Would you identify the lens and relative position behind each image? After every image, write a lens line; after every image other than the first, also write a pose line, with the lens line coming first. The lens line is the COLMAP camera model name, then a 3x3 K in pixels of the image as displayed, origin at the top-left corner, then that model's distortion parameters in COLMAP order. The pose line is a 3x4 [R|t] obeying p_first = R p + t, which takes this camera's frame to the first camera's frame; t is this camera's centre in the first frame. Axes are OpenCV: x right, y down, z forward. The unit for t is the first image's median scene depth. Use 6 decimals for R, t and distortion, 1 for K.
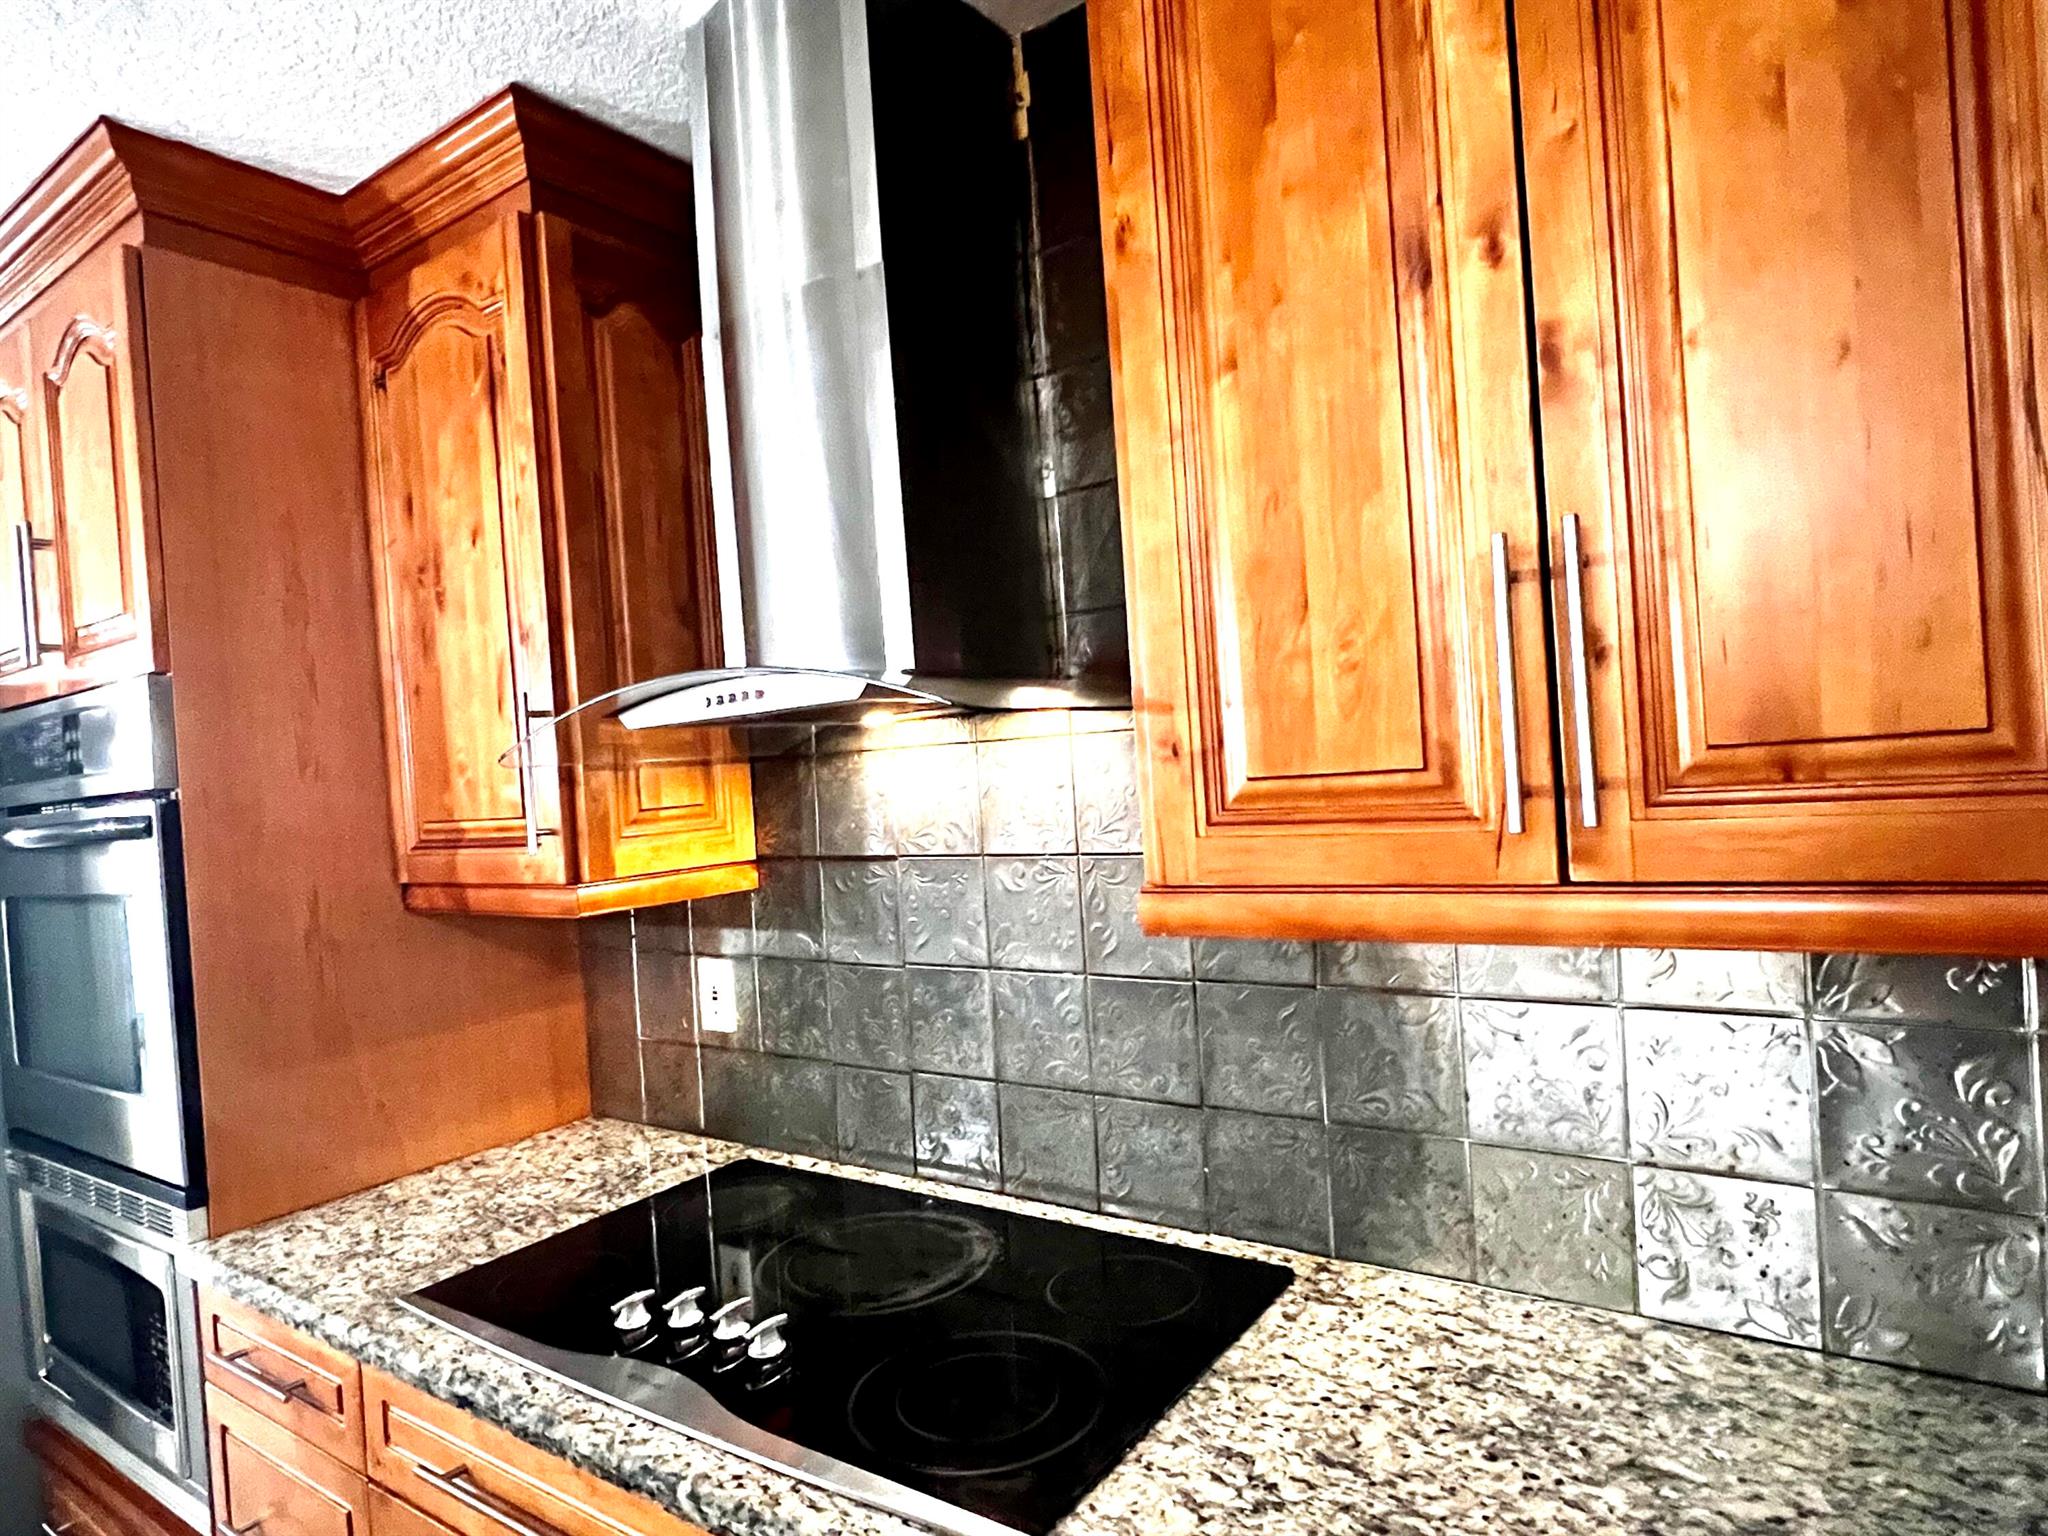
lens RADIAL K [[1174.8, 0, 1040.0], [0, 1174.8, 784.9], [0, 0, 1]] dist [-0.005533, 0.002719]
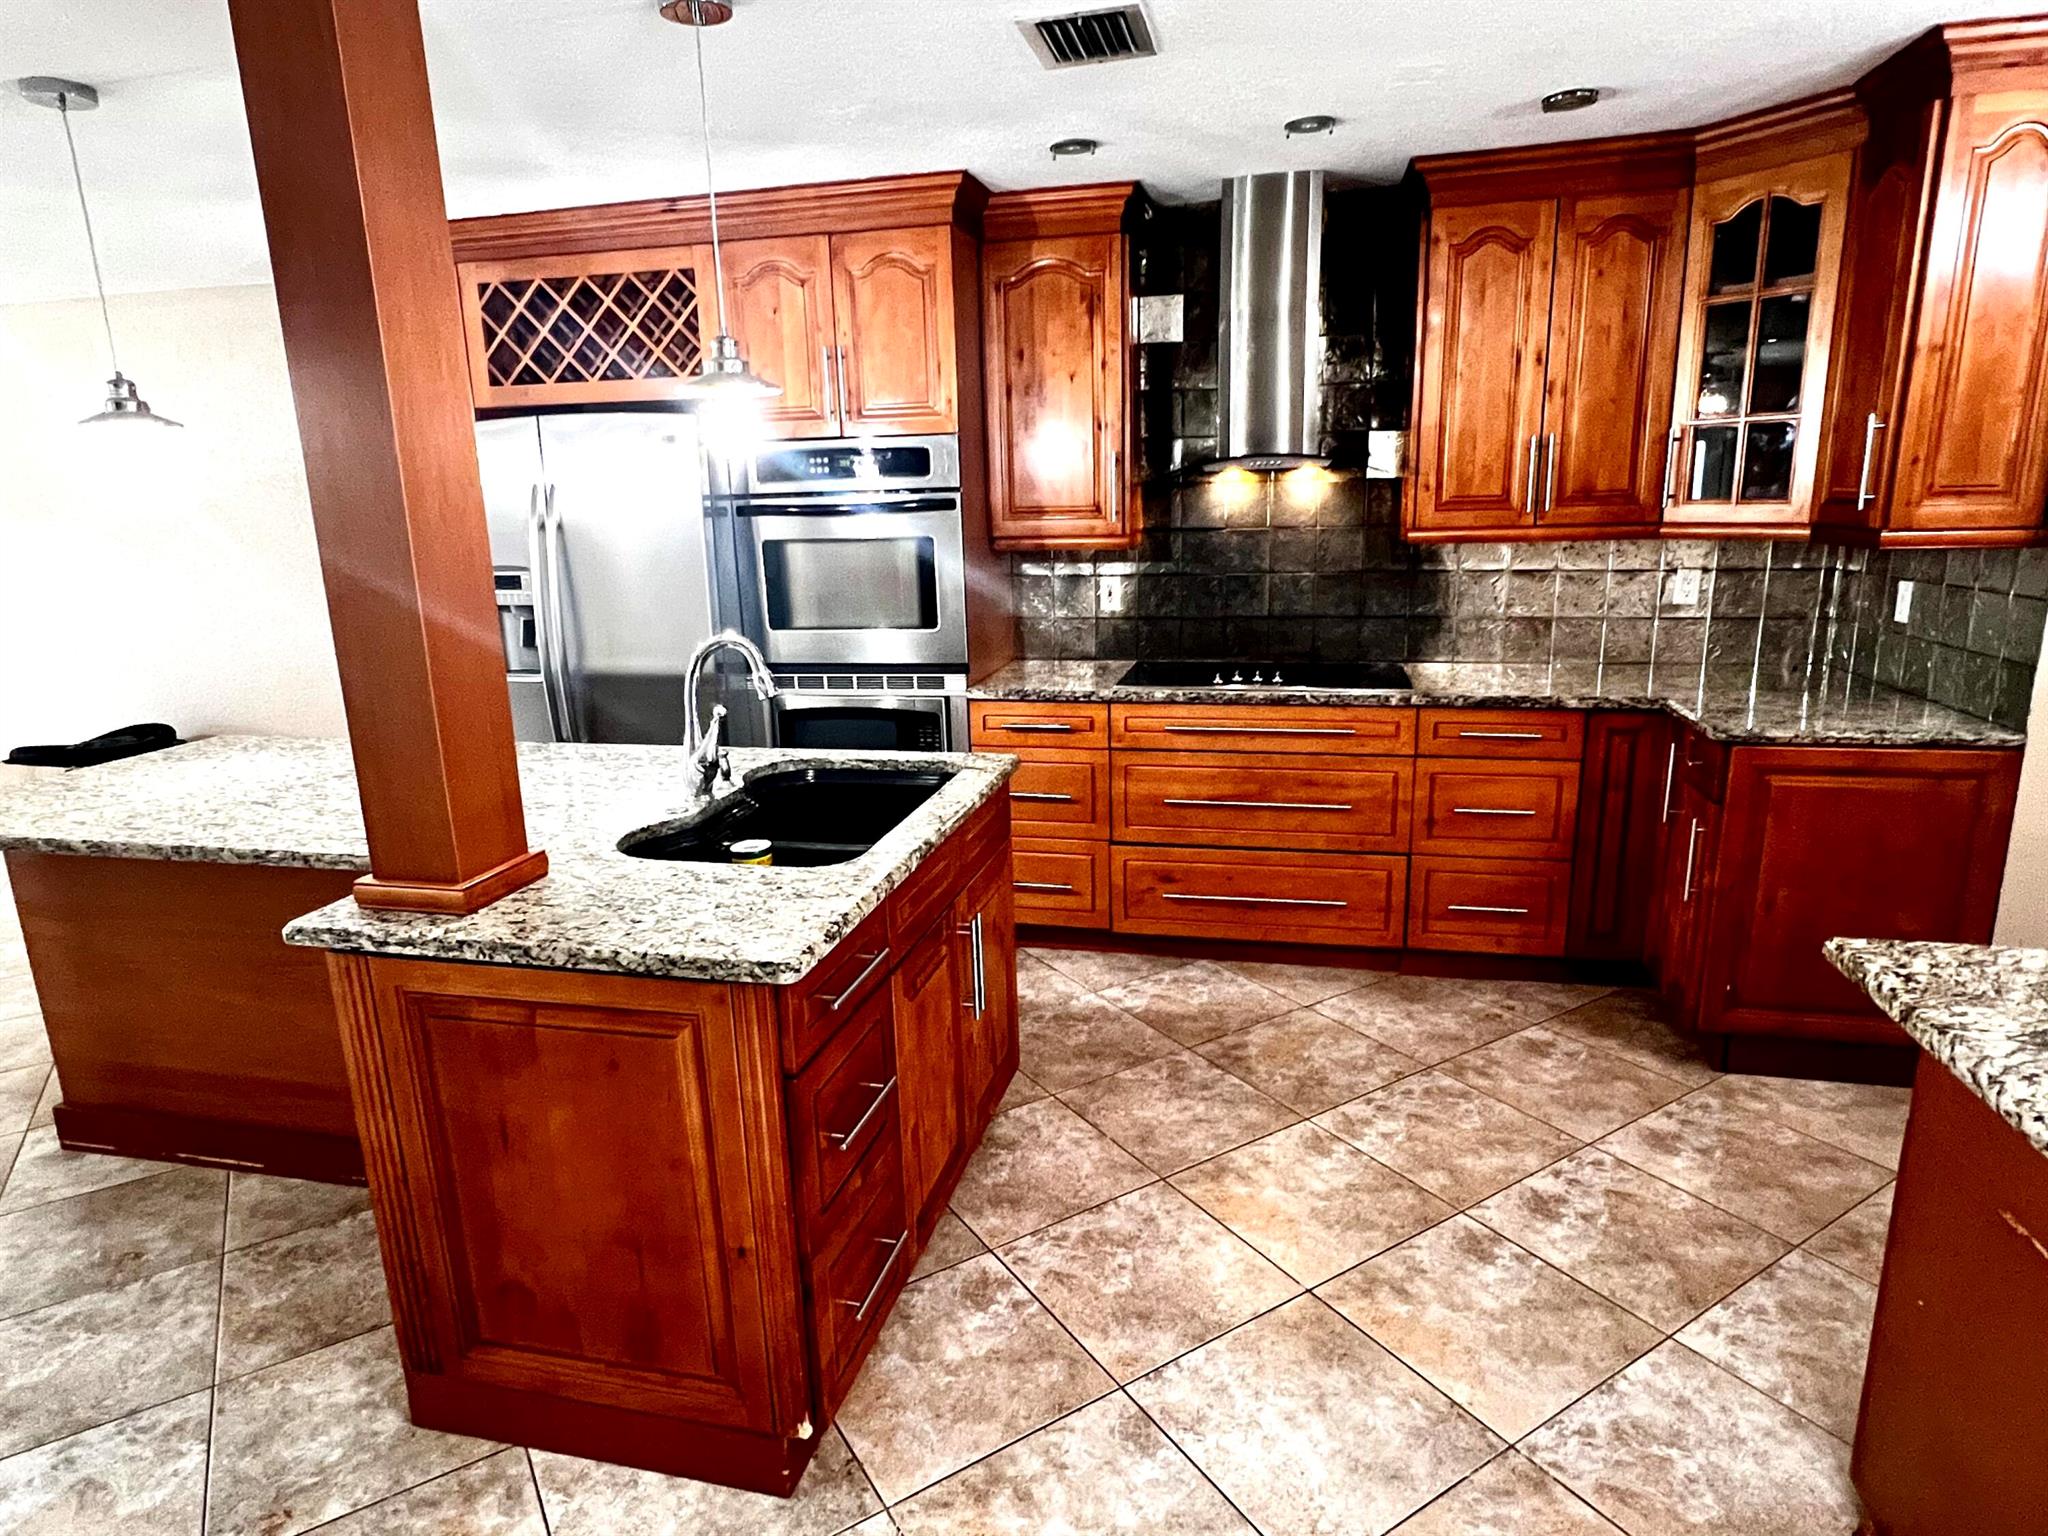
lens RADIAL K [[1174.8, 0, 1019.7], [0, 1174.8, 761.6], [0, 0, 1]] dist [-0.005533, 0.002719]
pose [[0.932409, -0.045058, 0.358585, -1.457644], [-0.025474, 0.981536, 0.189573, 0.088451], [-0.360505, -0.185894, 0.914045, -1.190002]]
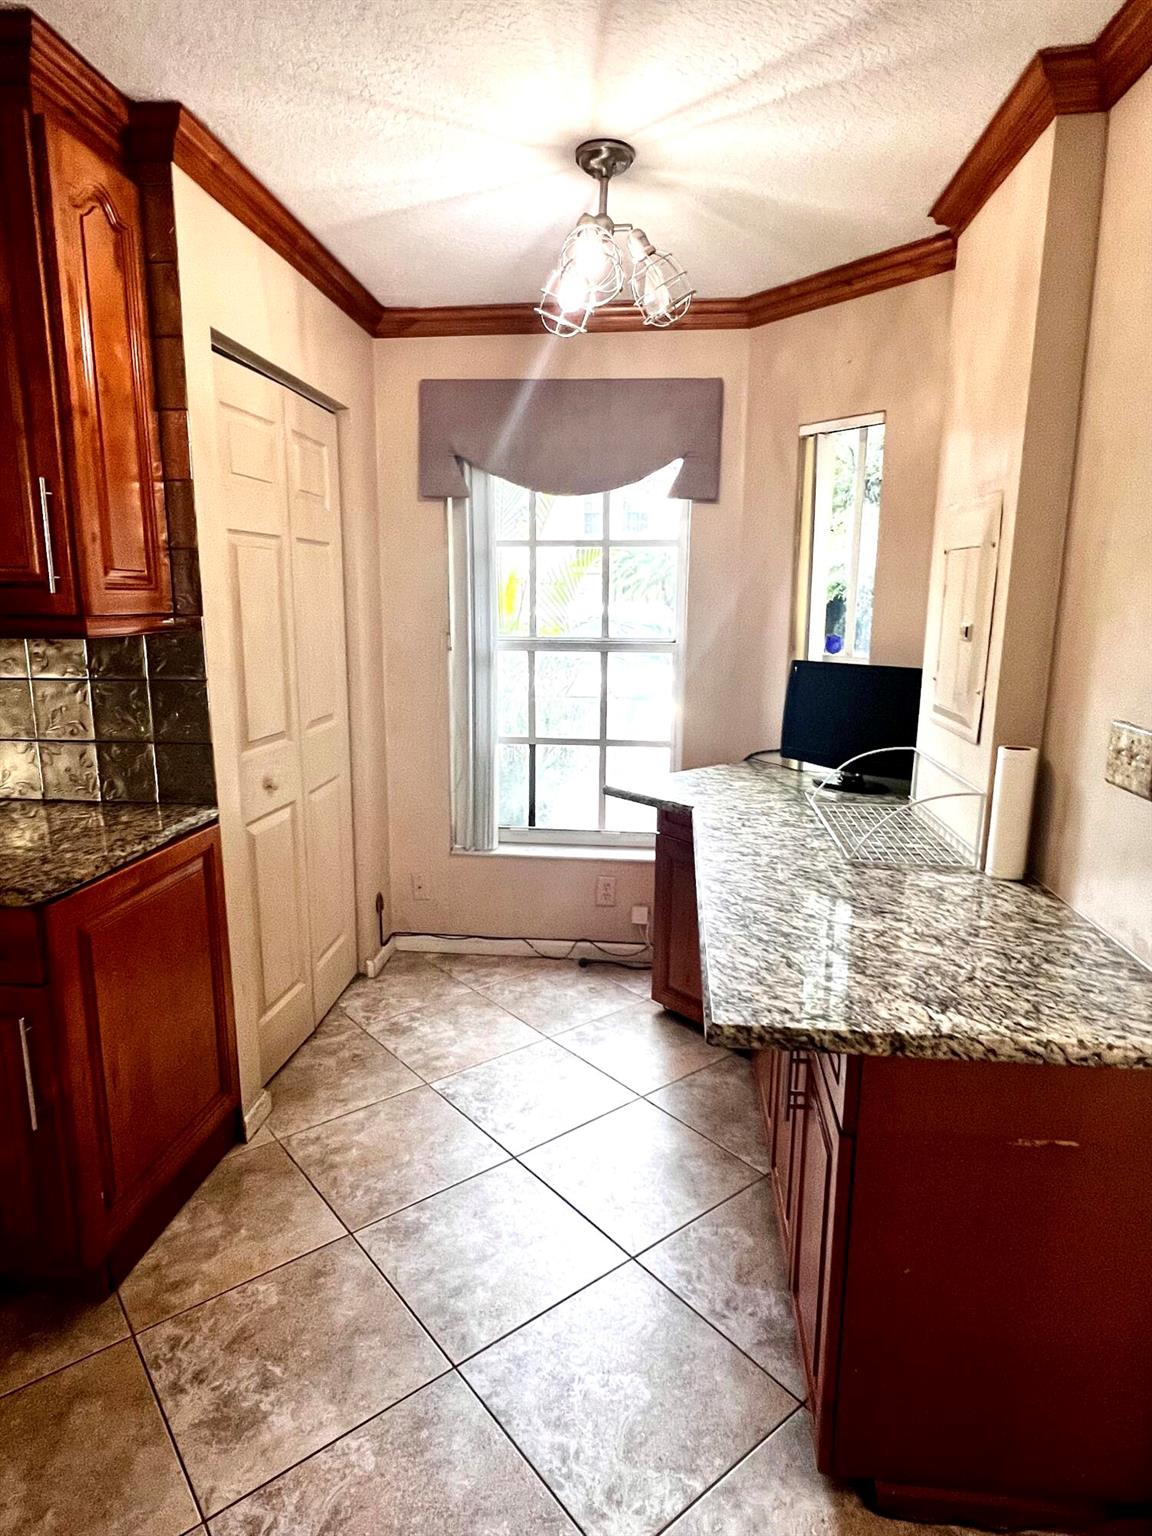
lens RADIAL K [[881.1, 0, 576.8], [0, 881.1, 763.2], [0, 0, 1]] dist [-0.005533, 0.002719]
pose [[-0.473895, -0.102294, 0.874620, -0.730362], [0.039794, 0.989727, 0.137318, 0.110650], [-0.879682, 0.099879, -0.464956, 0.449460]]
